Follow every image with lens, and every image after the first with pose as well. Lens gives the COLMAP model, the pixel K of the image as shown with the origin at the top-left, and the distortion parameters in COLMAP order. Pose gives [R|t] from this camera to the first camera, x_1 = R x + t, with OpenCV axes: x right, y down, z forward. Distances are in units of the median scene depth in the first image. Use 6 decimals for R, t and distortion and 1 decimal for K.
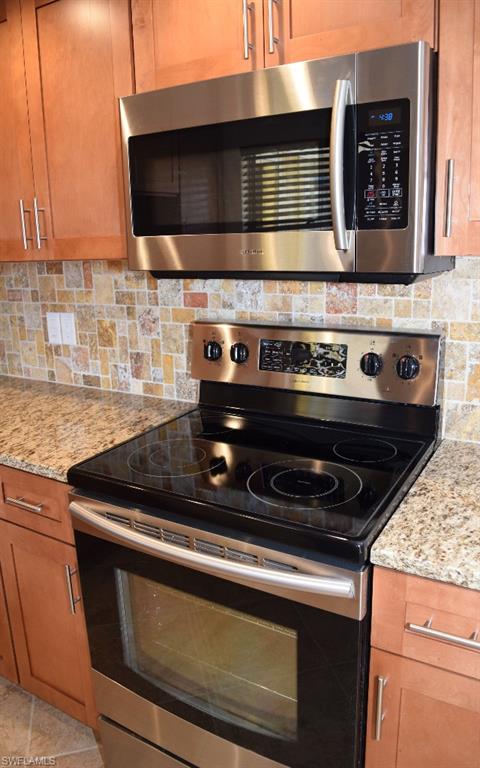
lens RADIAL K [[672.0, 0, 239.7], [0, 672.0, 400.4], [0, 0, 1]] dist [-0.136665, 0.006074]
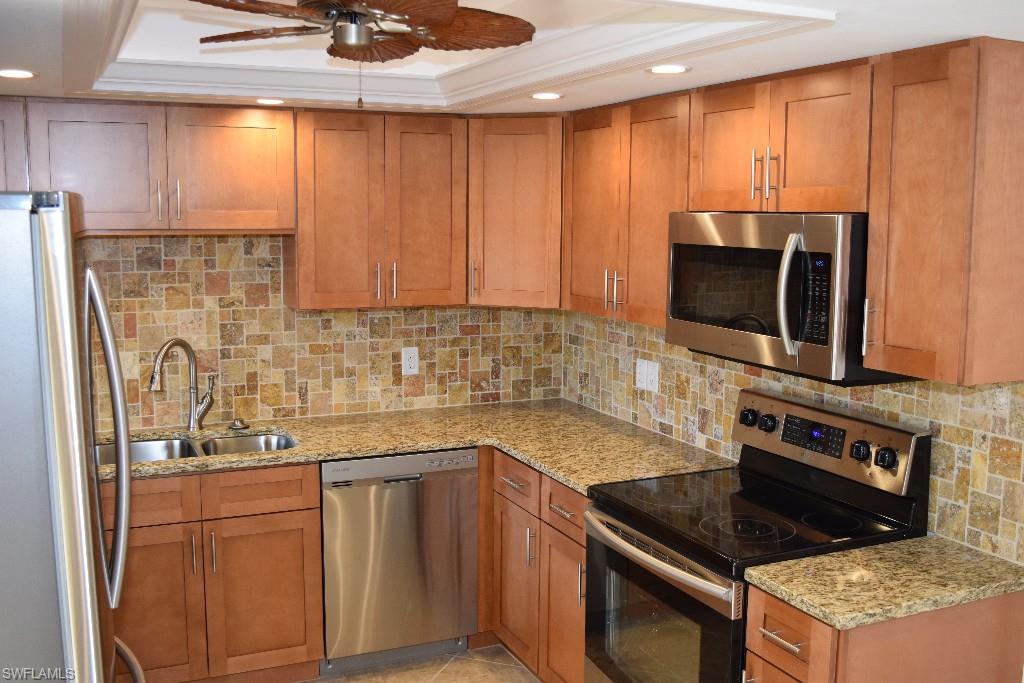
lens RADIAL K [[1061.3, 0, 512.0], [0, 1061.3, 340.8], [0, 0, 1]] dist [-0.000432, -0.001307]
pose [[0.859933, 0.120949, -0.495870, 0.512295], [-0.180322, 0.980860, -0.073468, 0.001956], [0.477493, 0.152594, 0.865283, -0.780952]]
